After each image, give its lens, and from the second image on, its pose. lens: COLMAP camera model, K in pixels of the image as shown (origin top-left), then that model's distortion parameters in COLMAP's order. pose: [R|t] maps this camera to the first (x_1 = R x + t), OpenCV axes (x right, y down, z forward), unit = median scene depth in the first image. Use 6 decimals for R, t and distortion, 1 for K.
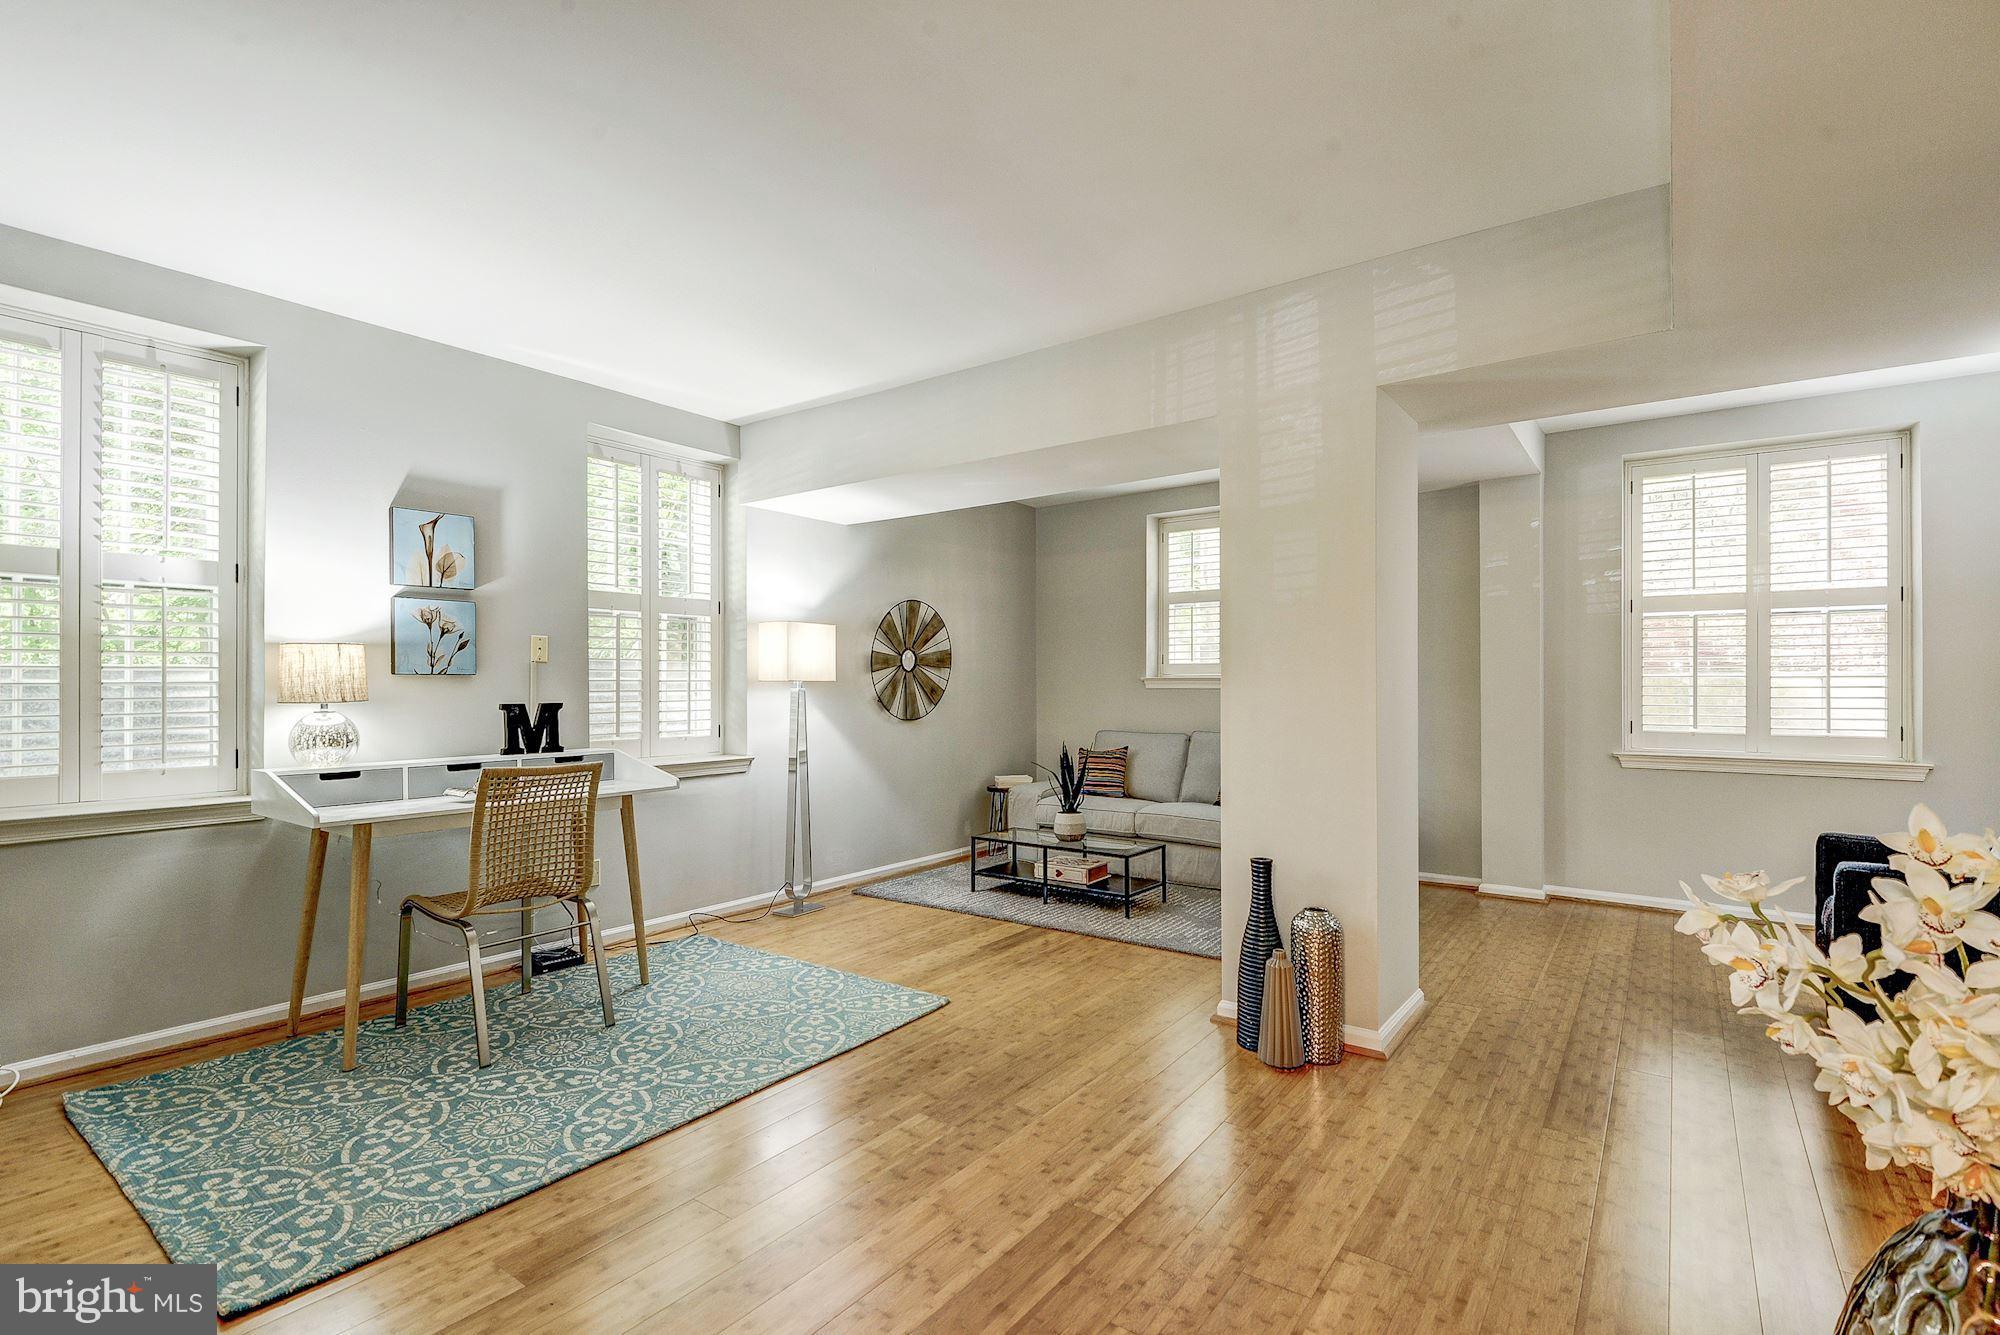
lens RADIAL K [[914.8, 0, 1005.9], [0, 914.8, 679.3], [0, 0, 1]] dist [0.026961, -0.021777]
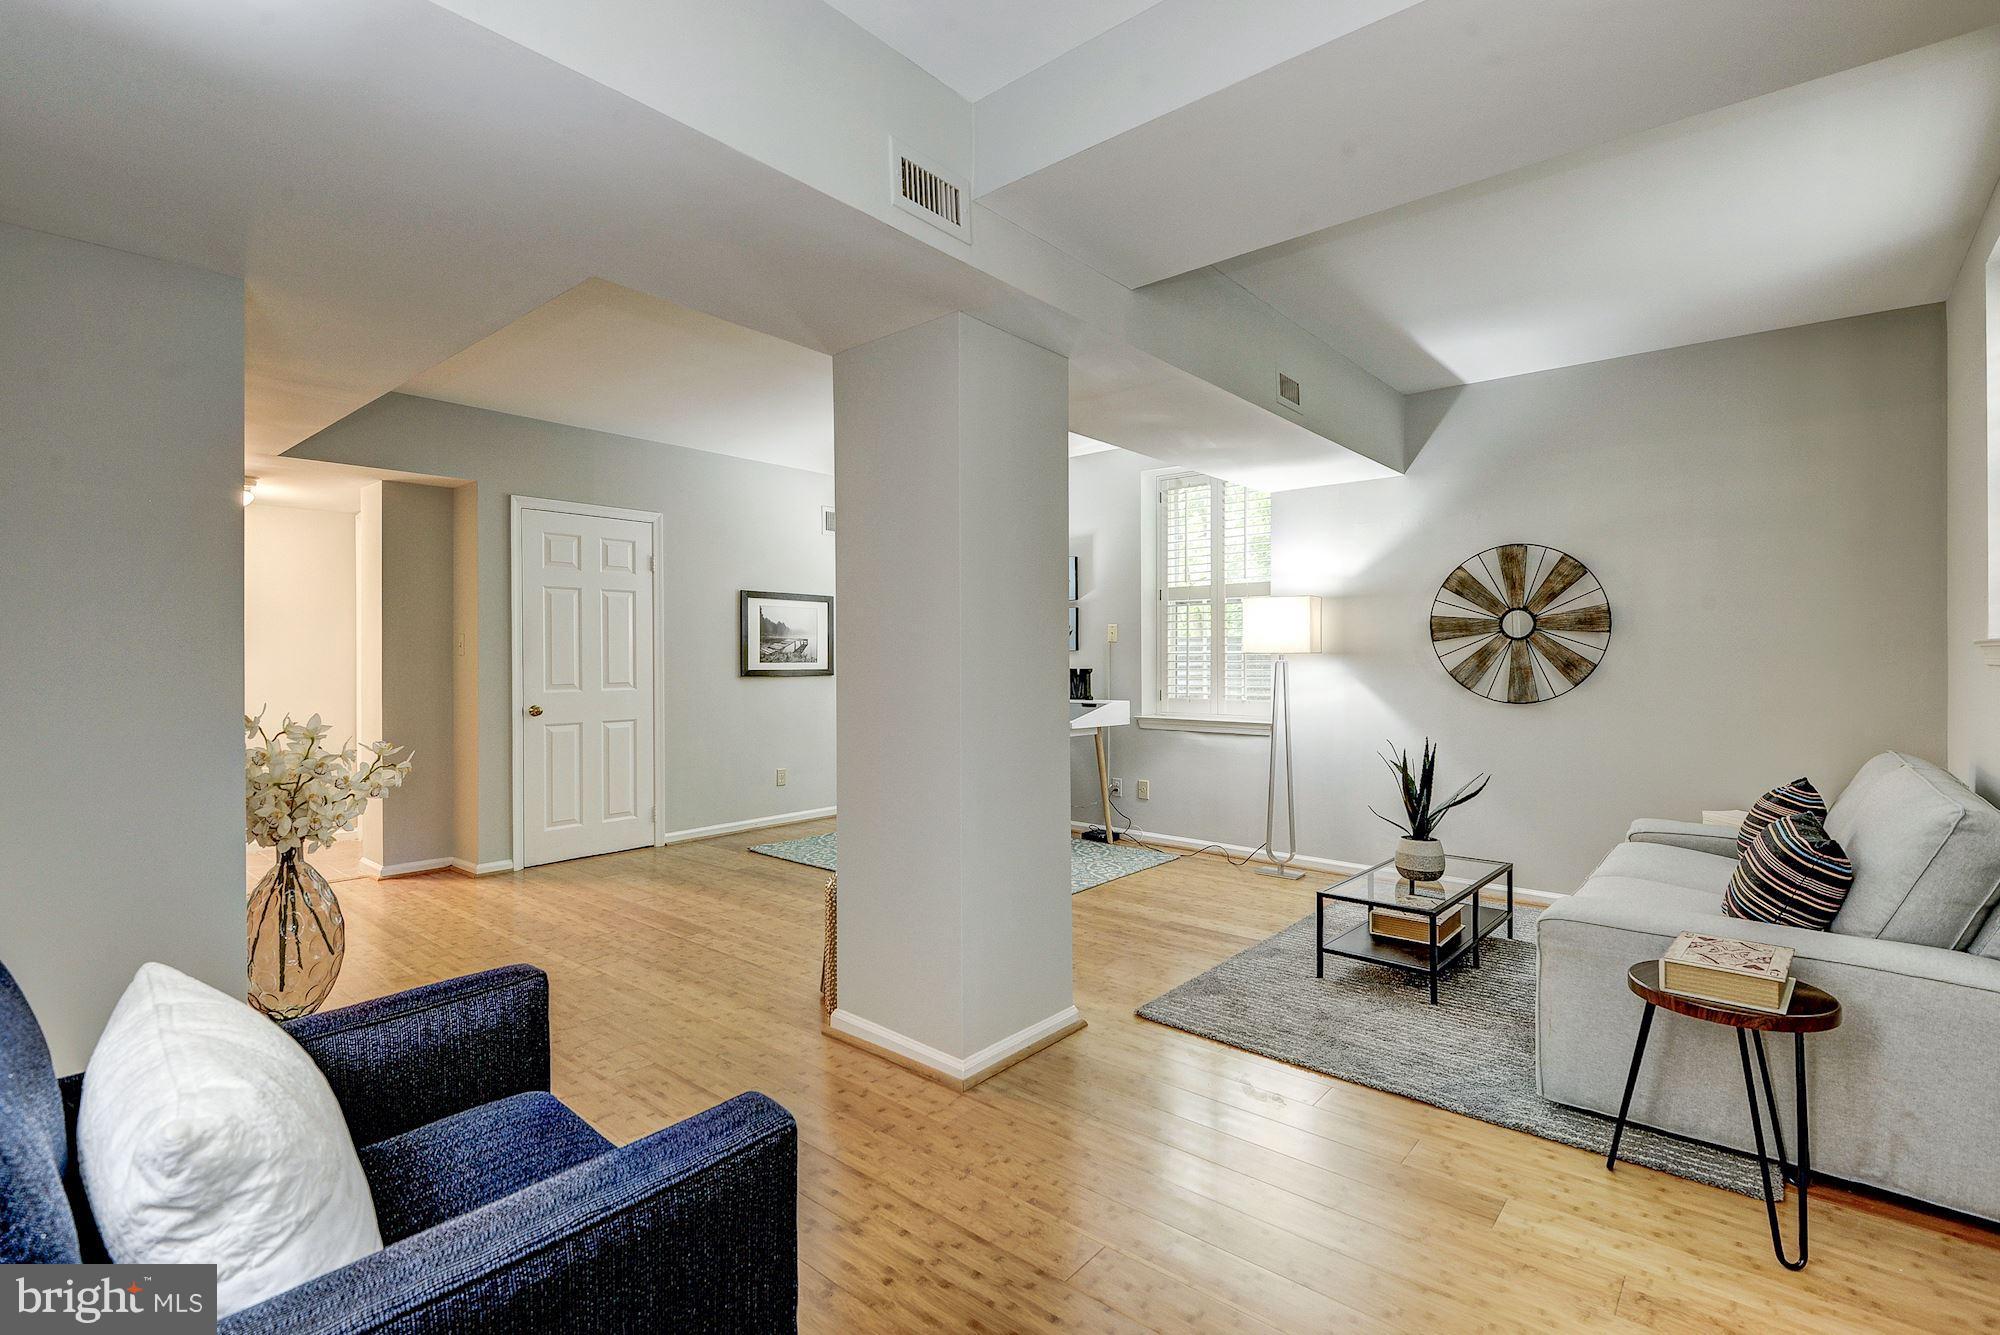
lens RADIAL K [[912.4, 0, 997.0], [0, 912.4, 661.0], [0, 0, 1]] dist [0.031331, -0.018766]
pose [[-0.074844, 0.005669, -0.997179, 1.118124], [0.008136, 0.999954, 0.005074, 0.004391], [0.997162, -0.007733, -0.074887, 1.017659]]
